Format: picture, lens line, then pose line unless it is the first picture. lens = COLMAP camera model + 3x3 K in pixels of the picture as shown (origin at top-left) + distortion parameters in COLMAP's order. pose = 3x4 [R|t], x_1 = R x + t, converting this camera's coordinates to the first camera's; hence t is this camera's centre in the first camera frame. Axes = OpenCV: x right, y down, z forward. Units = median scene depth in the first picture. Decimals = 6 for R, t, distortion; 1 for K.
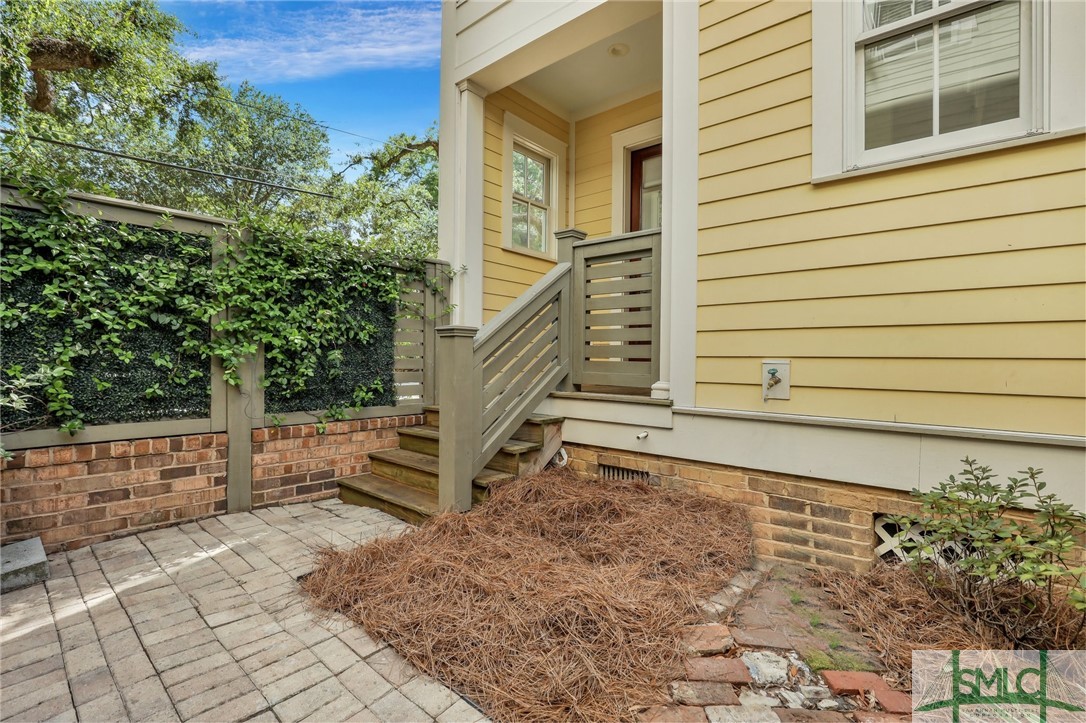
lens RADIAL K [[504.8, 0, 545.2], [0, 504.8, 356.3], [0, 0, 1]] dist [-0.000042, -0.000155]
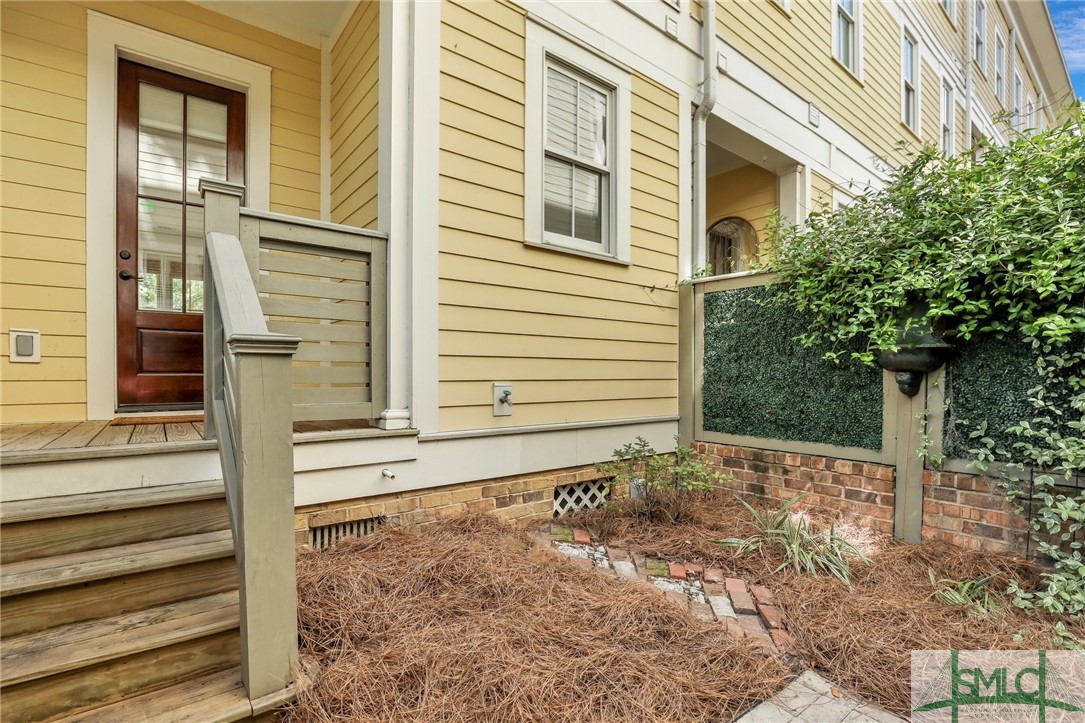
lens RADIAL K [[504.4, 0, 558.7], [0, 504.4, 378.6], [0, 0, 1]] dist [-0.000042, -0.000155]
pose [[0.198795, -0.020865, 0.979819, -0.644962], [-0.002798, 0.999757, 0.021857, -0.026928], [-0.980037, -0.007087, 0.198688, 0.601890]]
